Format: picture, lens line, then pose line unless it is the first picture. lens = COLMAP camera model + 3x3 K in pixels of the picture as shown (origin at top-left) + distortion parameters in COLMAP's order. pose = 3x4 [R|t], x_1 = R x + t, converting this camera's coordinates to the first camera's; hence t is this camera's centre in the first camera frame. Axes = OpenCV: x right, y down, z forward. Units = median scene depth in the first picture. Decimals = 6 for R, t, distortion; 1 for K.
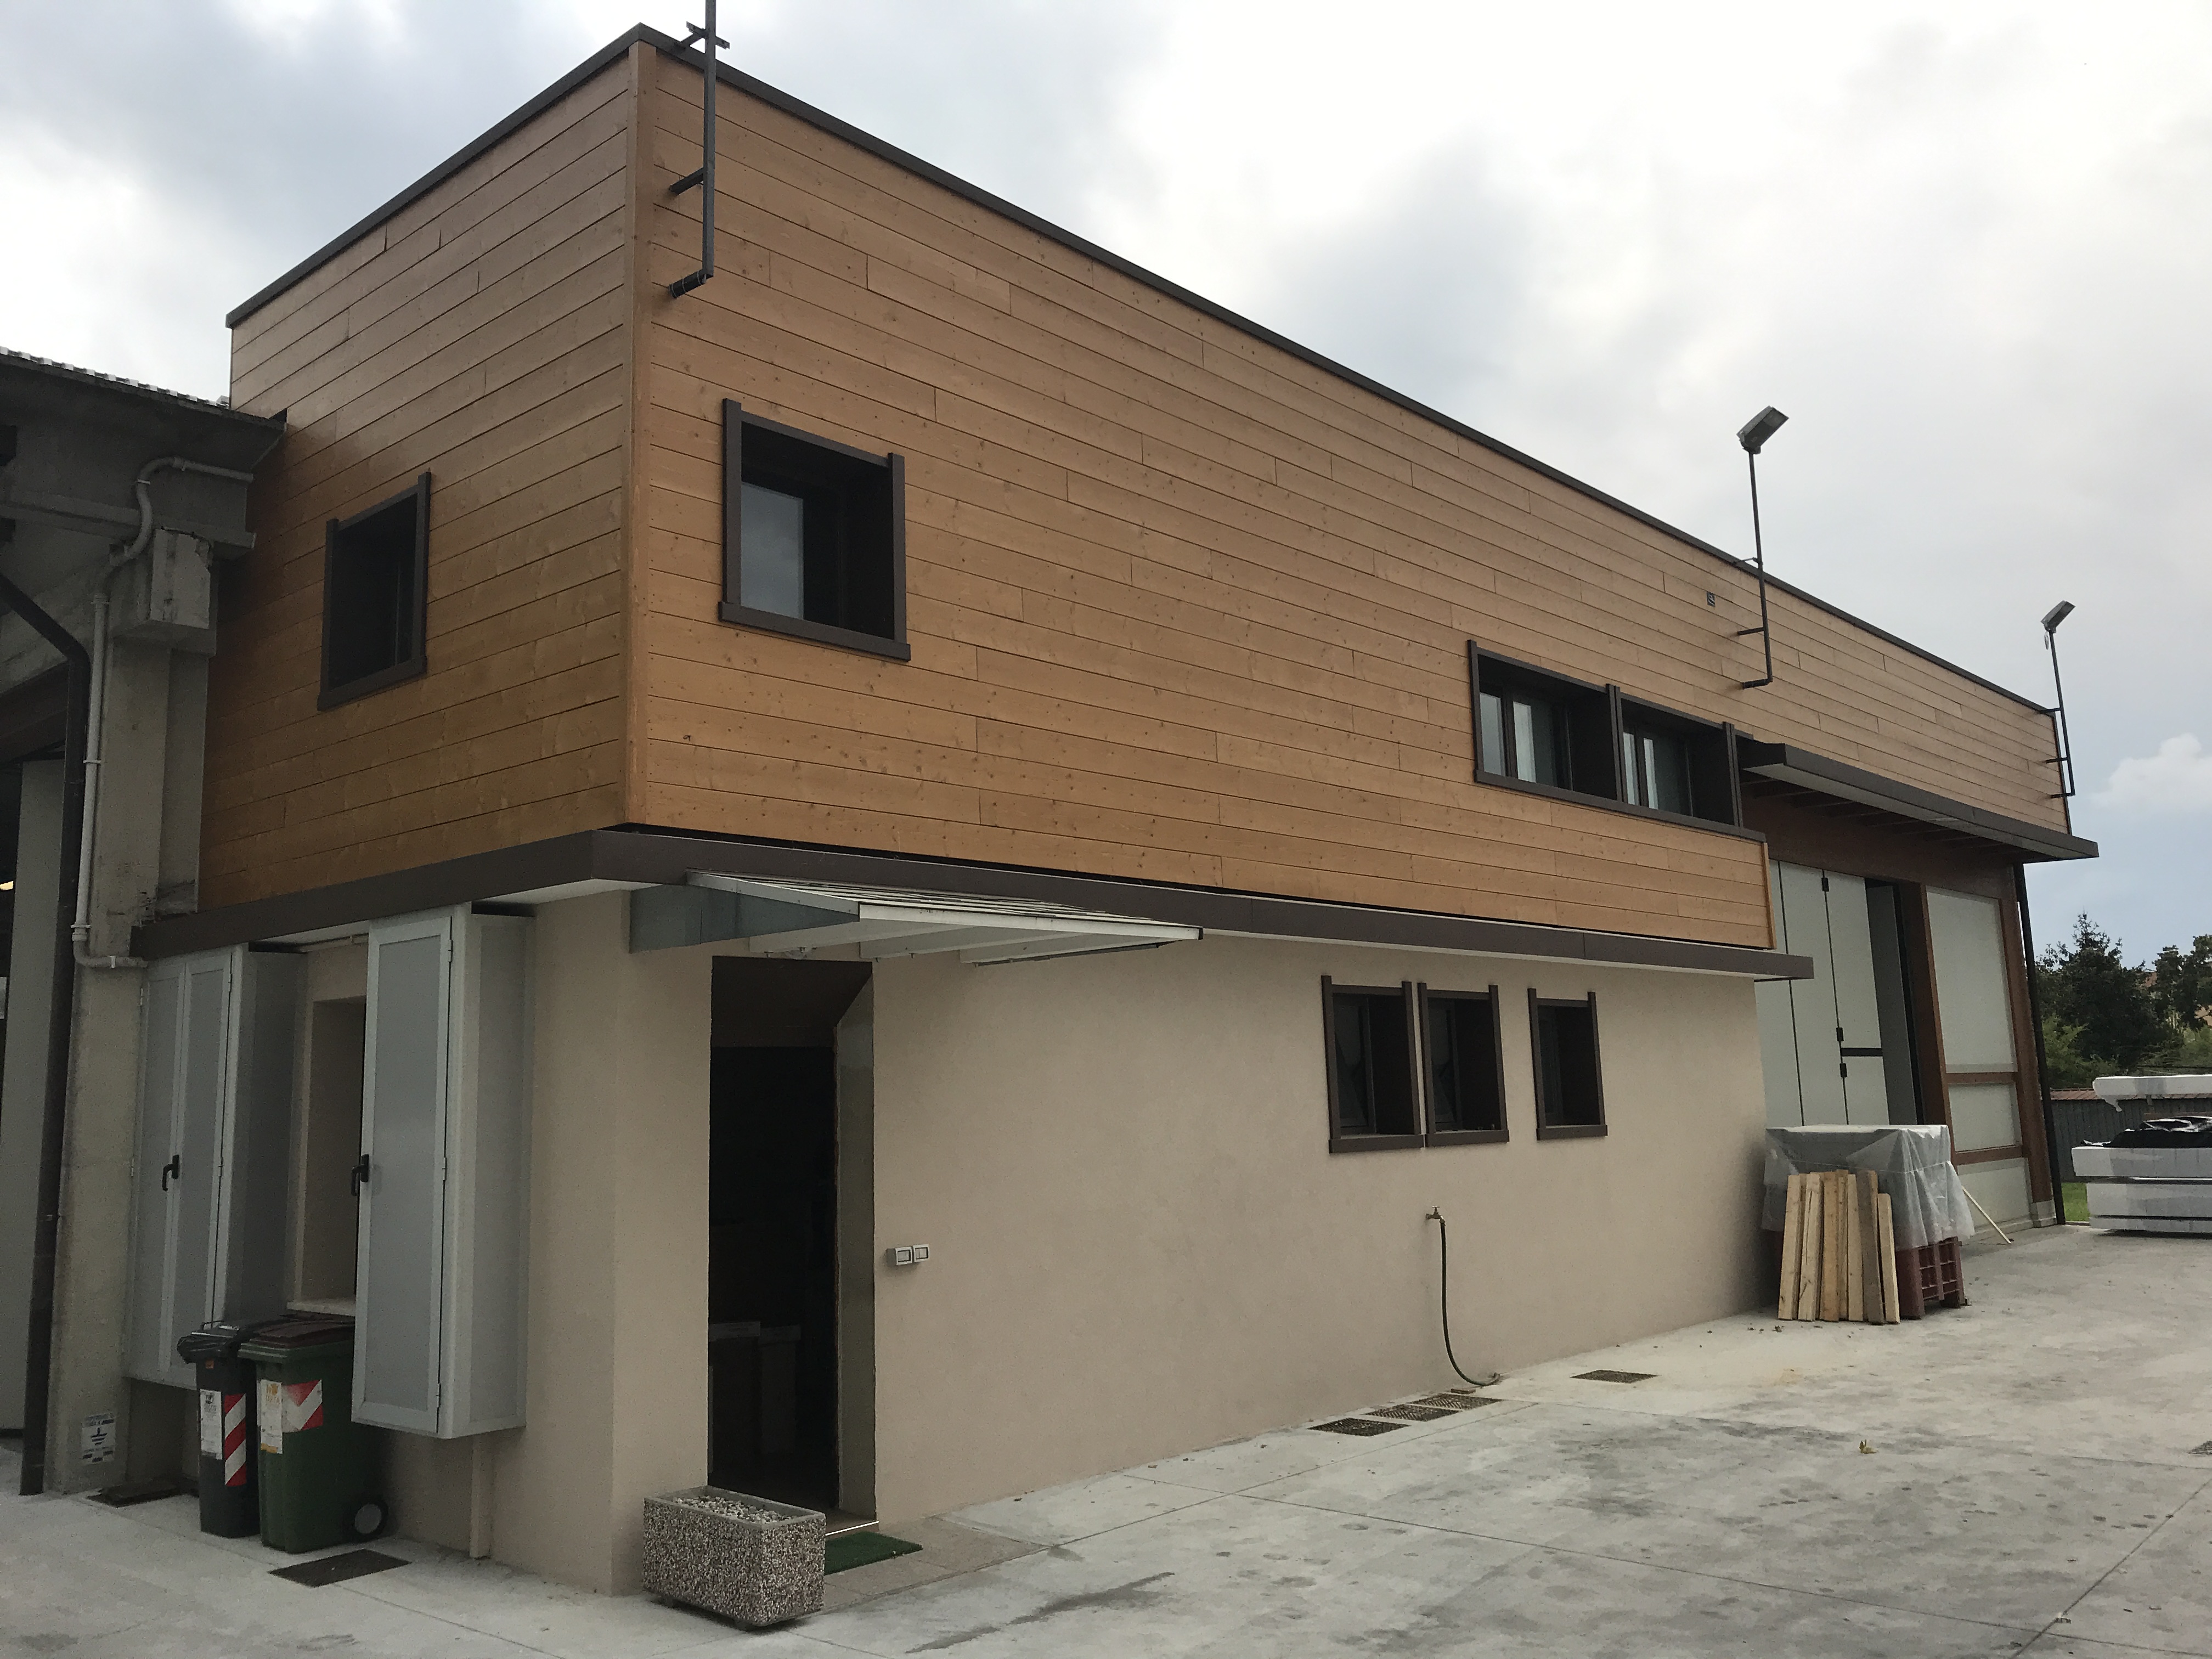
lens RADIAL K [[1797.7, 0, 1106.0], [0, 1797.7, 829.5], [0, 0, 1]] dist [0.009176, 0.002060]
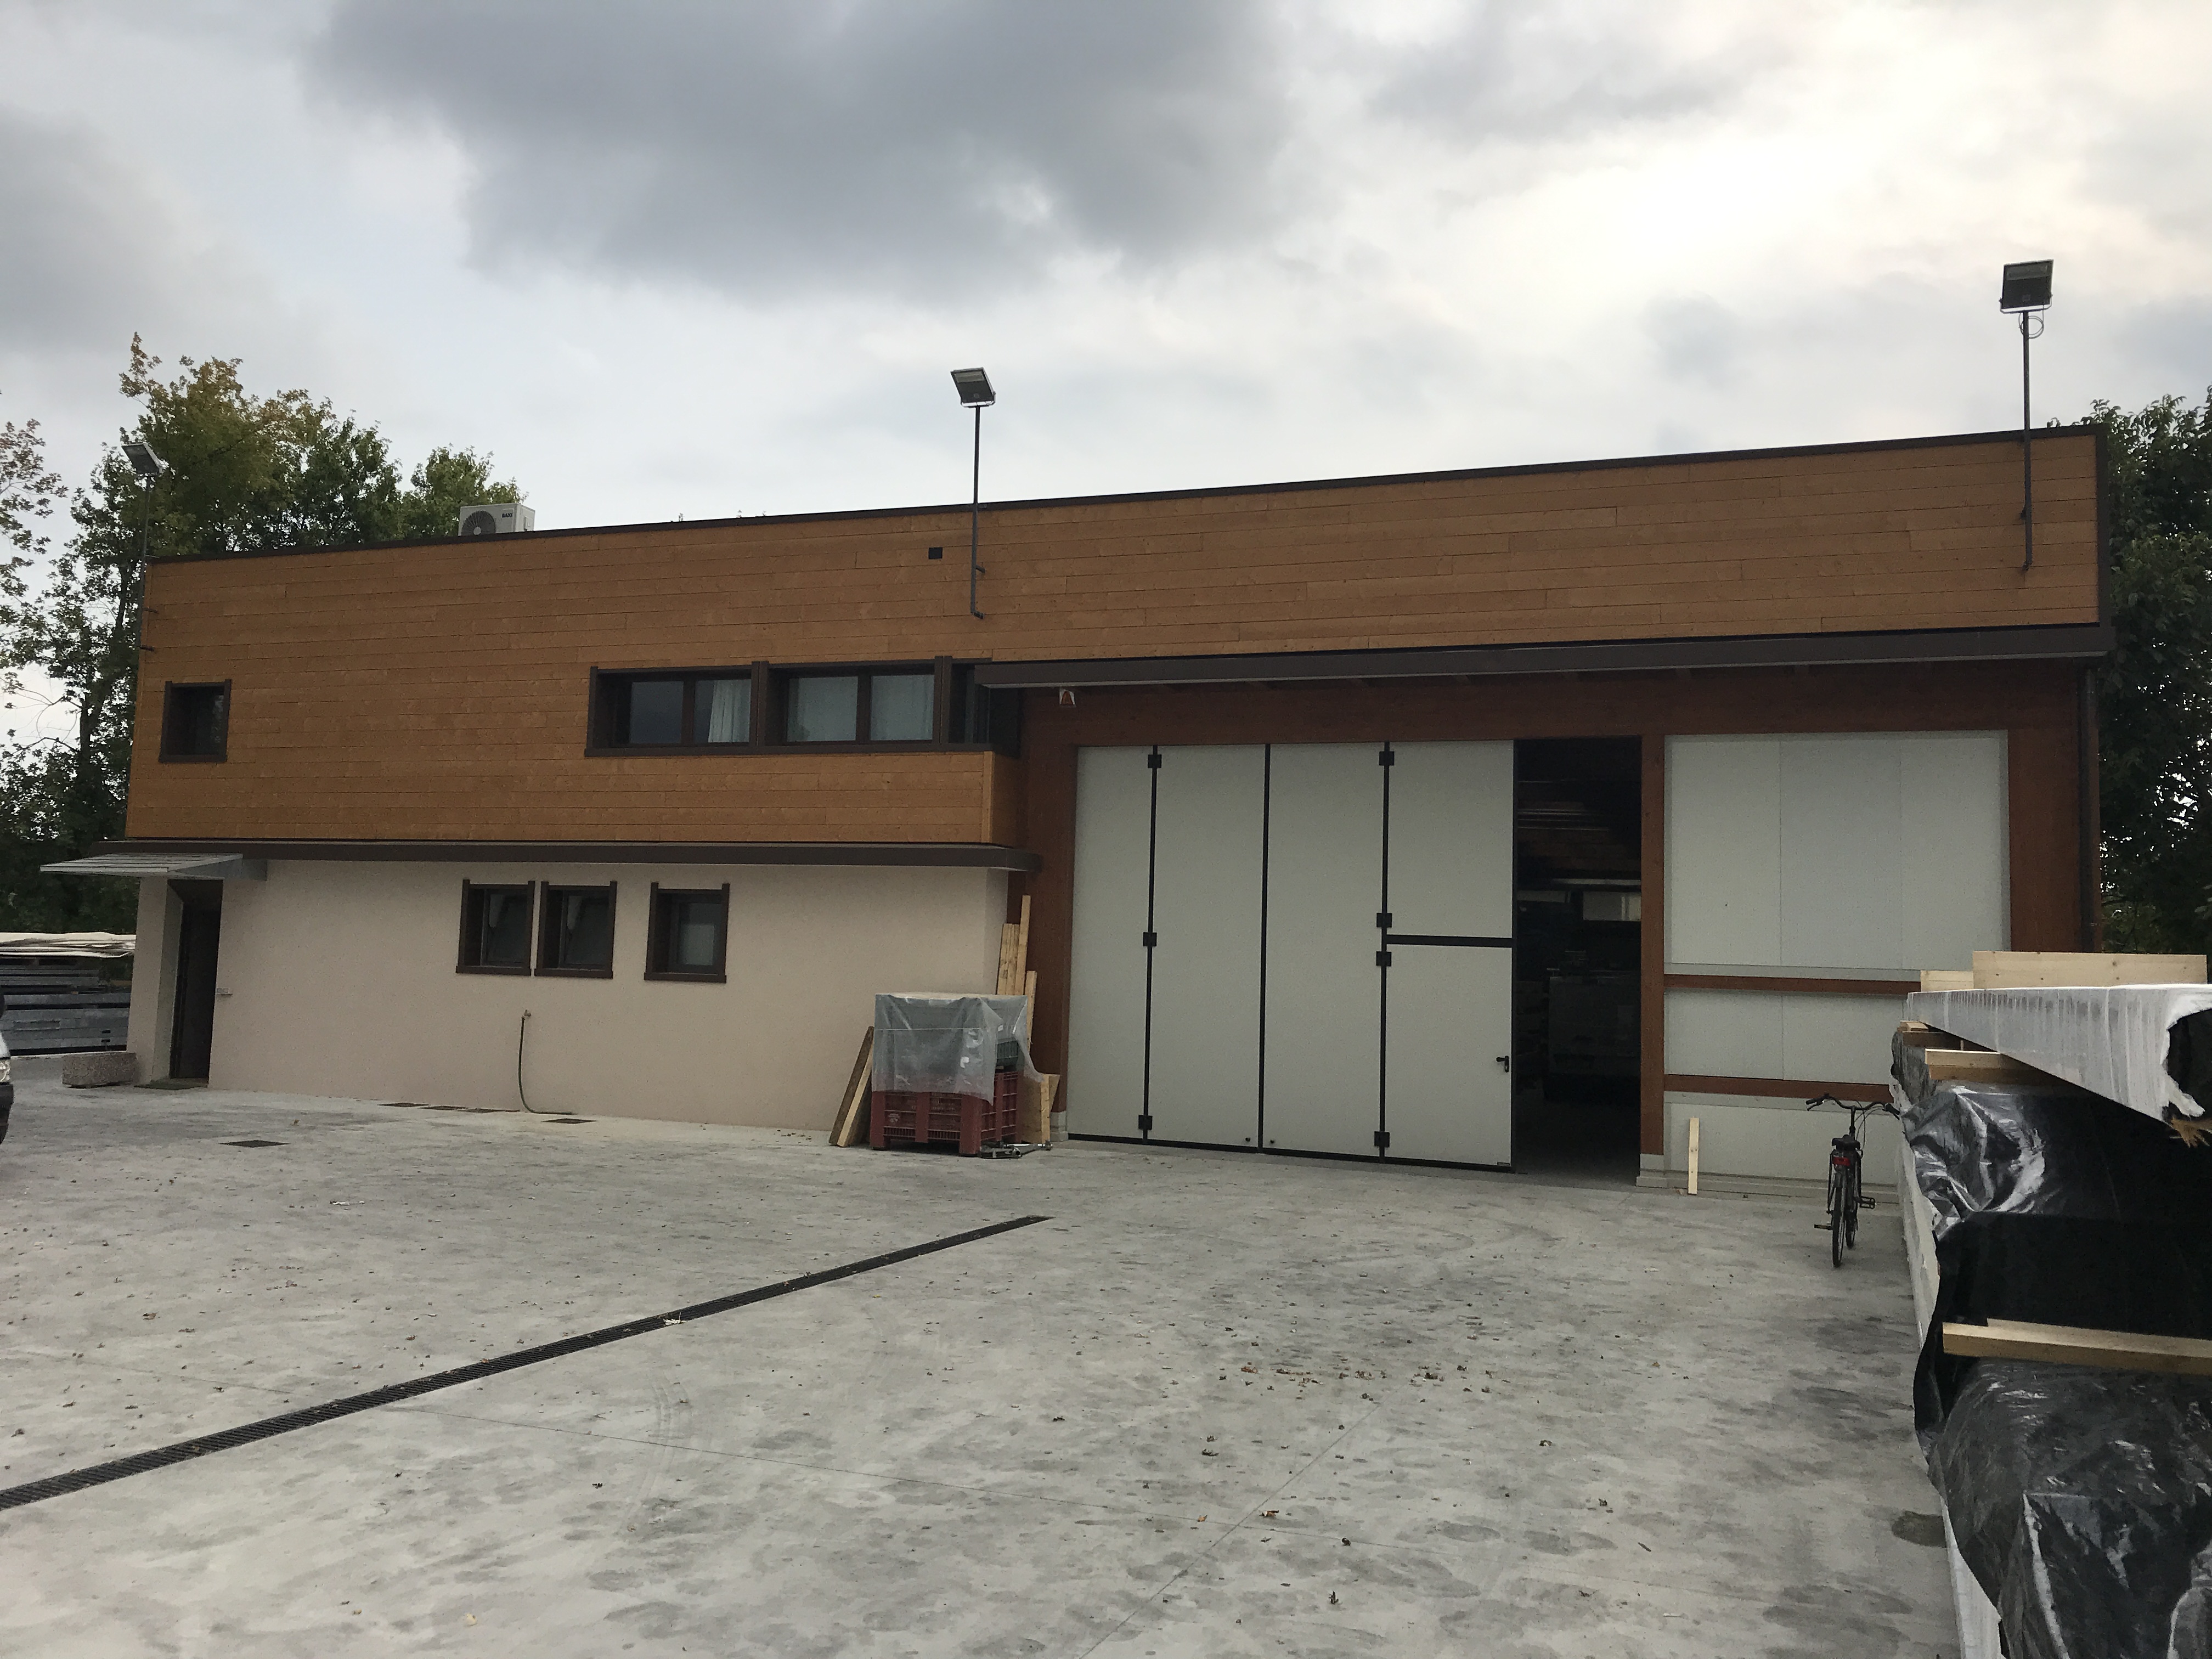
lens RADIAL K [[1797.7, 0, 1106.0], [0, 1797.7, 829.5], [0, 0, 1]] dist [0.009176, 0.002060]
pose [[0.368612, -0.041524, -0.928655, 1.924407], [0.094290, 0.995520, -0.007087, 0.097448], [0.924789, -0.084951, 0.370876, 0.851649]]
